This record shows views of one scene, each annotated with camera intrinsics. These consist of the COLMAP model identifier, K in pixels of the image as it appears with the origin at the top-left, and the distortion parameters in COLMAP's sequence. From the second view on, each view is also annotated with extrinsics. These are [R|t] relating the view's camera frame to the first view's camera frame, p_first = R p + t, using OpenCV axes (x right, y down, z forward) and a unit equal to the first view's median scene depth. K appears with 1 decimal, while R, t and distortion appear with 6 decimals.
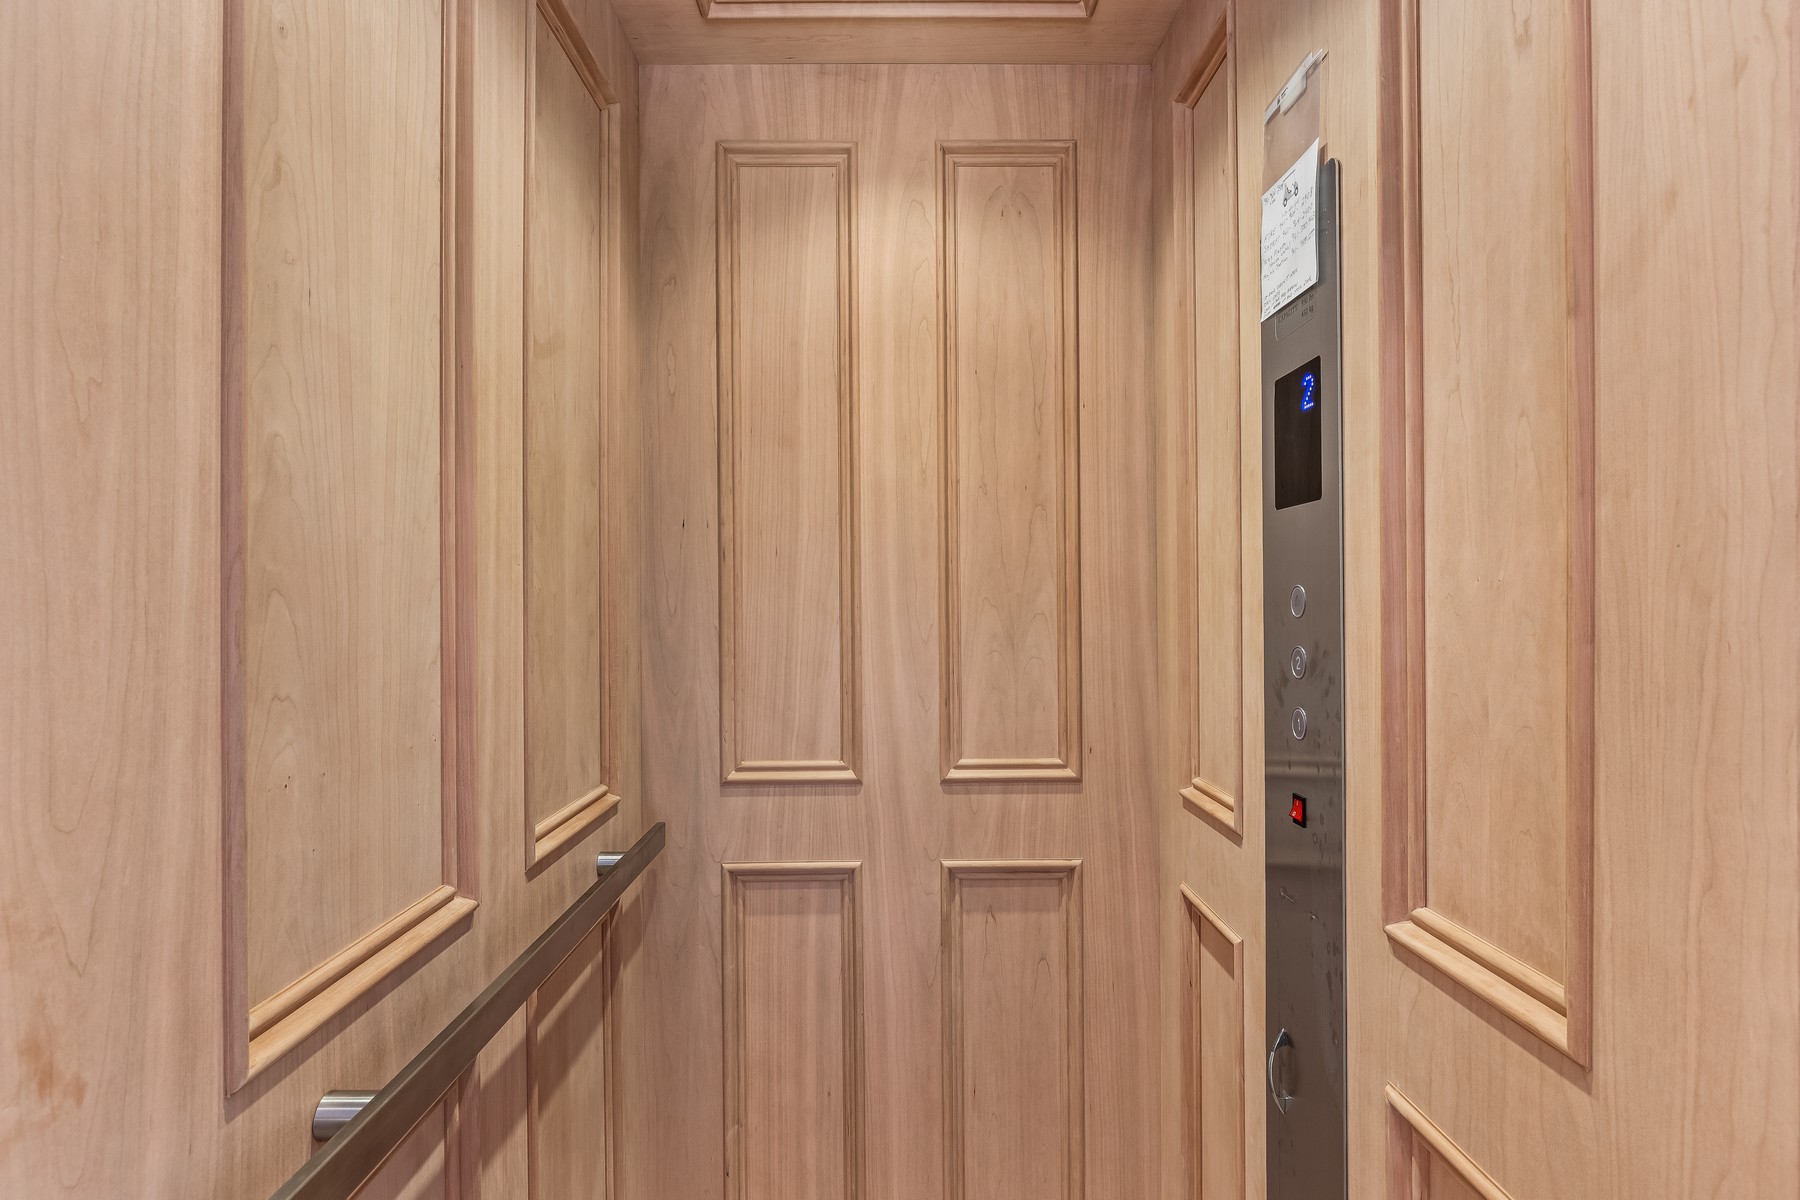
lens RADIAL K [[928.3, 0, 899.3], [0, 928.3, 597.8], [0, 0, 1]] dist [-0.000372, -0.000026]
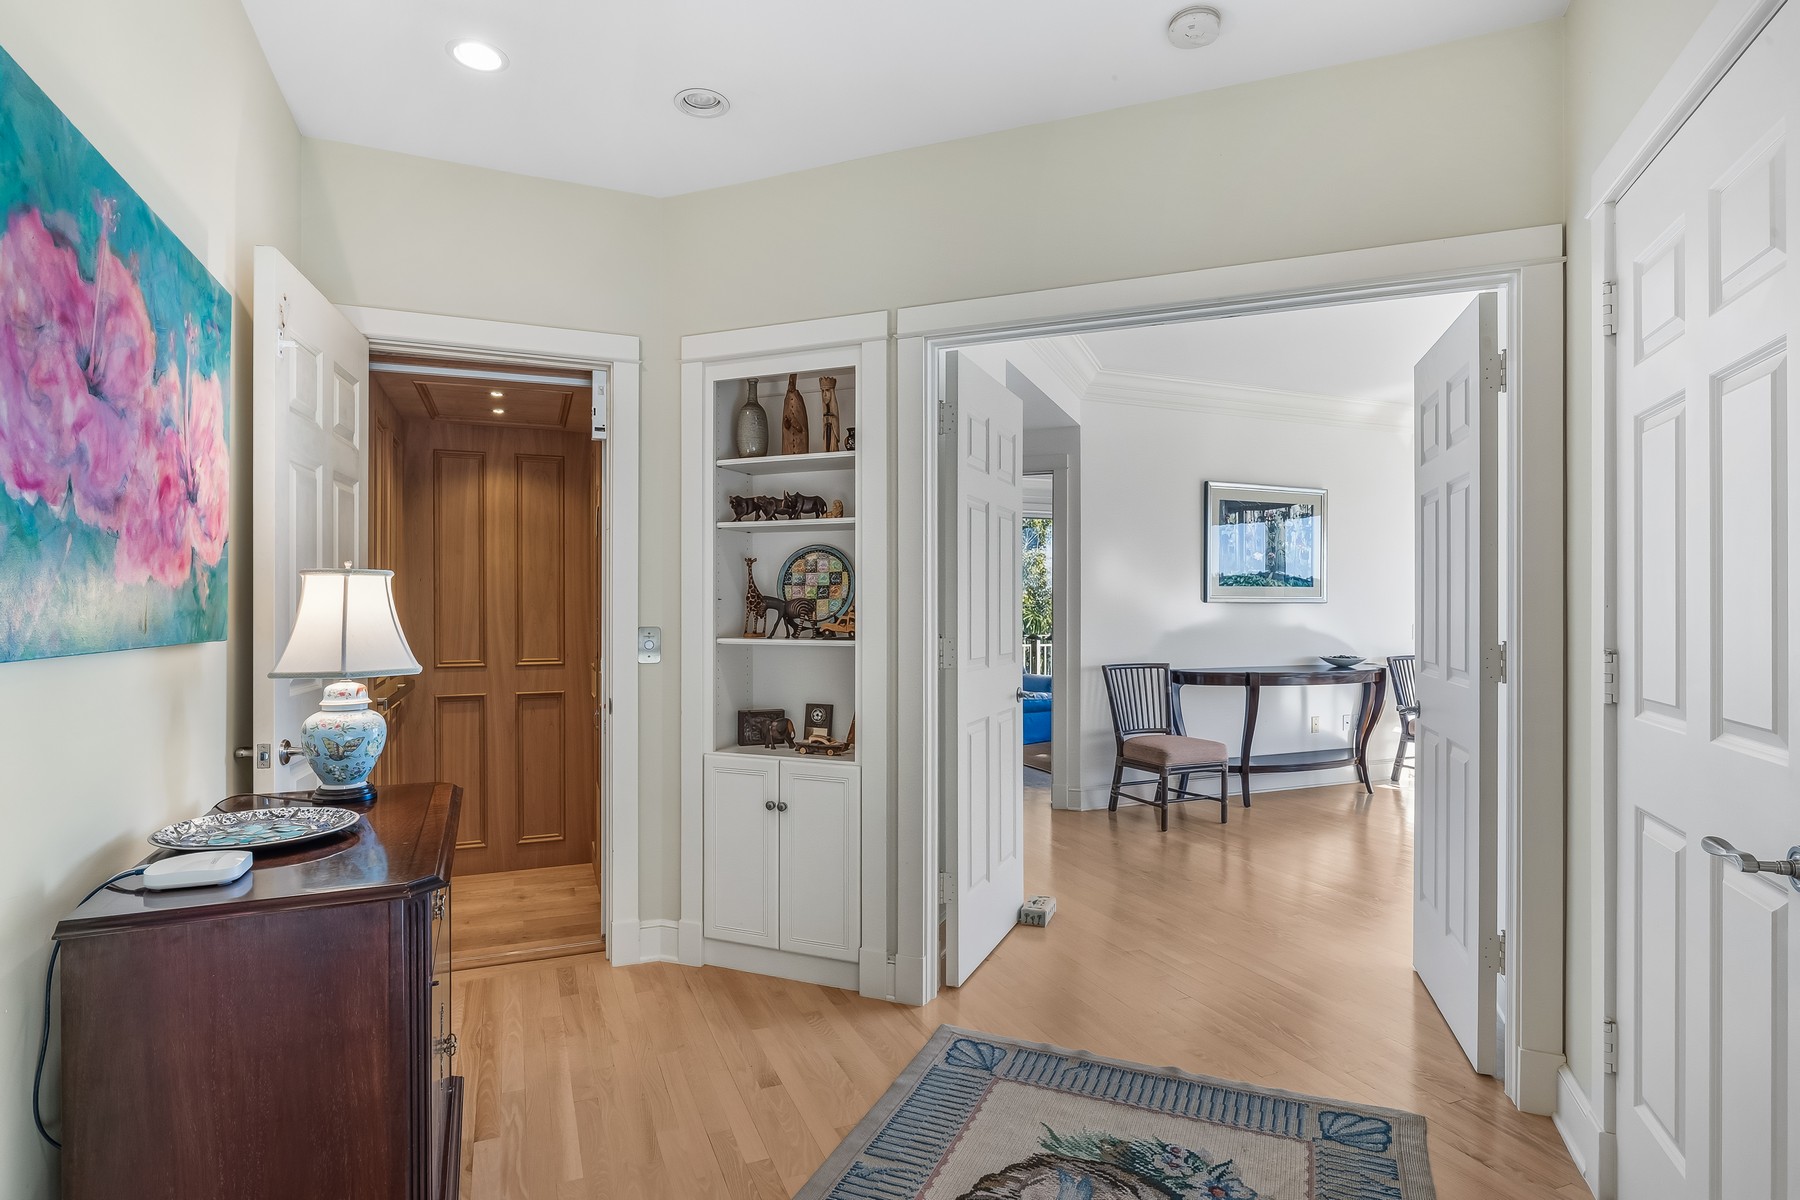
lens RADIAL K [[928.3, 0, 900.2], [0, 928.3, 604.1], [0, 0, 1]] dist [-0.000372, -0.000026]
pose [[0.927845, 0.004438, 0.372941, 0.079302], [-0.004057, 0.999990, -0.001807, -0.003748], [-0.372945, 0.000163, 0.927853, -2.262185]]
